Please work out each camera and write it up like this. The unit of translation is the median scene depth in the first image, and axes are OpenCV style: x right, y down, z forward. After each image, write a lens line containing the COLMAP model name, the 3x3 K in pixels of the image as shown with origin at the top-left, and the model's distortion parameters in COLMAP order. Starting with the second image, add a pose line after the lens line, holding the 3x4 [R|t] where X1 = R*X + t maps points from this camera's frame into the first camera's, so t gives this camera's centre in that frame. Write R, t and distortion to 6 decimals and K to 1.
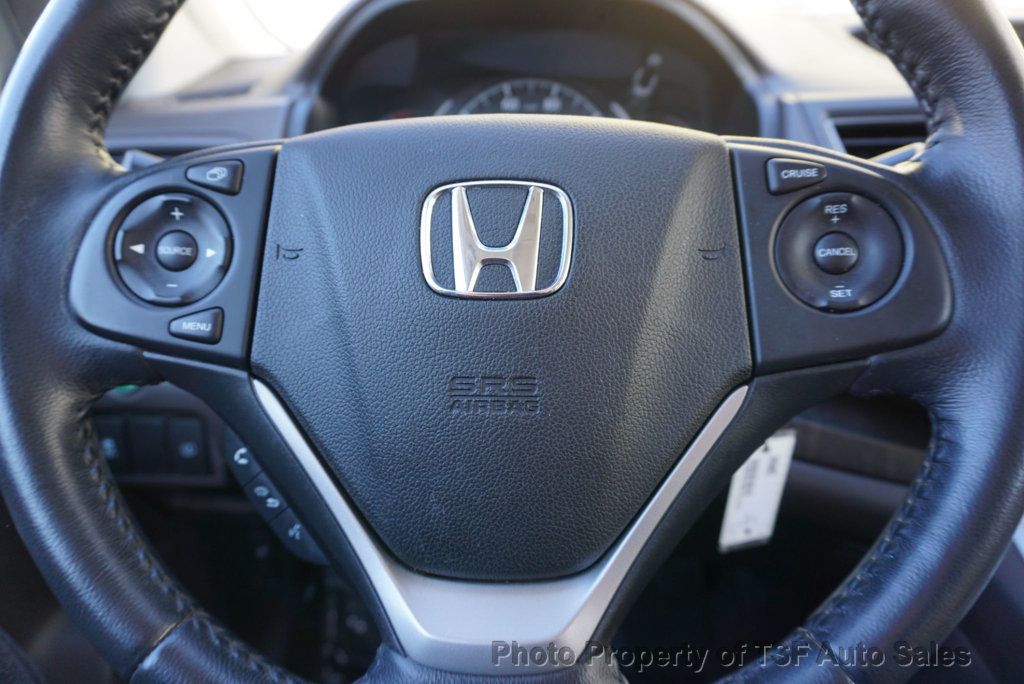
lens RADIAL K [[684.7, 0, 512.4], [0, 684.7, 333.6], [0, 0, 1]] dist [-0.017586, 0.003578]
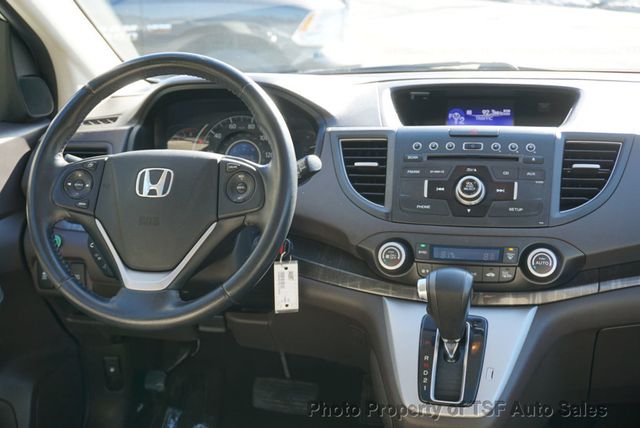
lens RADIAL K [[880.5, 0, 314.5], [0, 880.5, 216.6], [0, 0, 1]] dist [-0.005347, 0.000000]
pose [[0.980567, 0.021728, -0.194978, 1.790849], [-0.046934, 0.990969, -0.125607, 0.621678], [0.190488, 0.132317, 0.972732, -3.571725]]
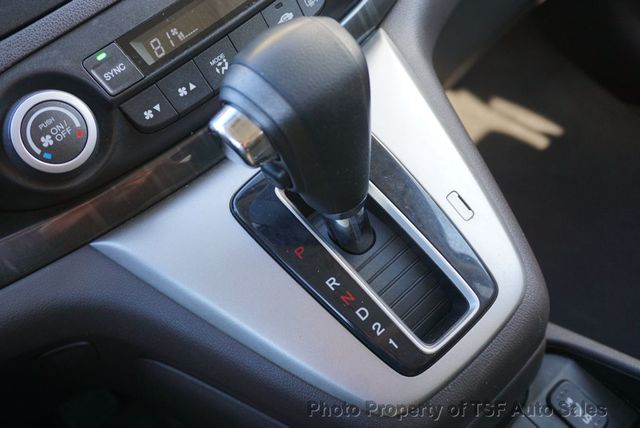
lens RADIAL K [[716.1, 0, 314.7], [0, 716.1, 212.7], [0, 0, 1]] dist [0.021440, 0.000000]
pose [[0.696830, -0.624468, 0.352801, 1.006353], [0.561274, 0.781017, 0.273831, 0.209666], [-0.446542, 0.007204, 0.894734, 0.042551]]
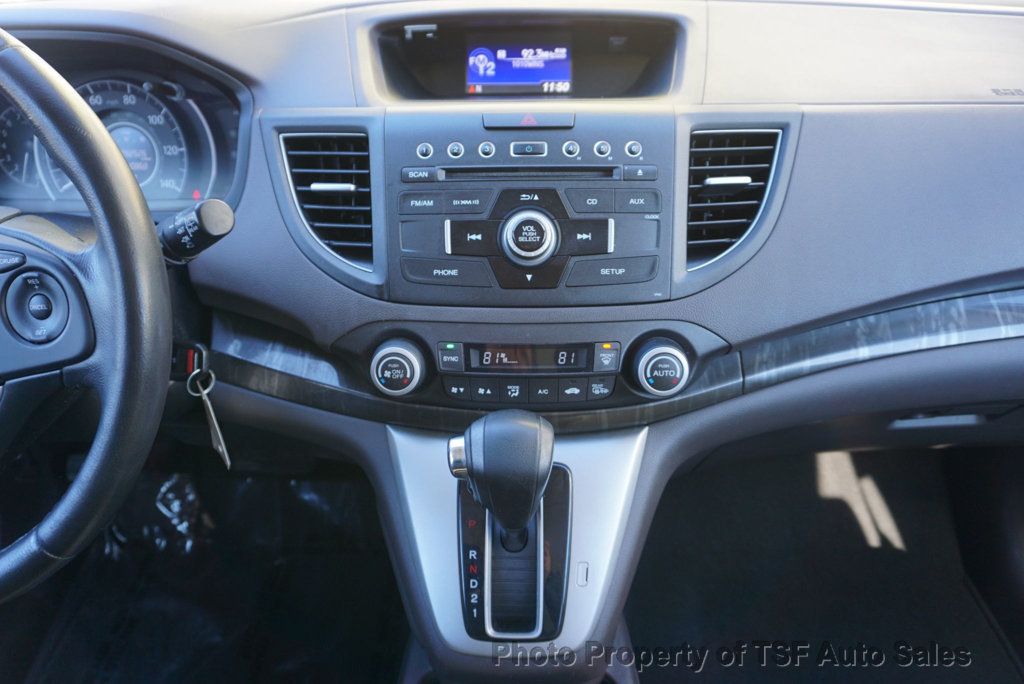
lens RADIAL K [[726.7, 0, 511.2], [0, 726.7, 339.1], [0, 0, 1]] dist [-0.035881, 0.002082]
pose [[0.999186, -0.031424, 0.025309, 1.552178], [0.025742, 0.979485, 0.199868, -0.362251], [-0.031070, -0.199053, 0.979496, -0.738864]]
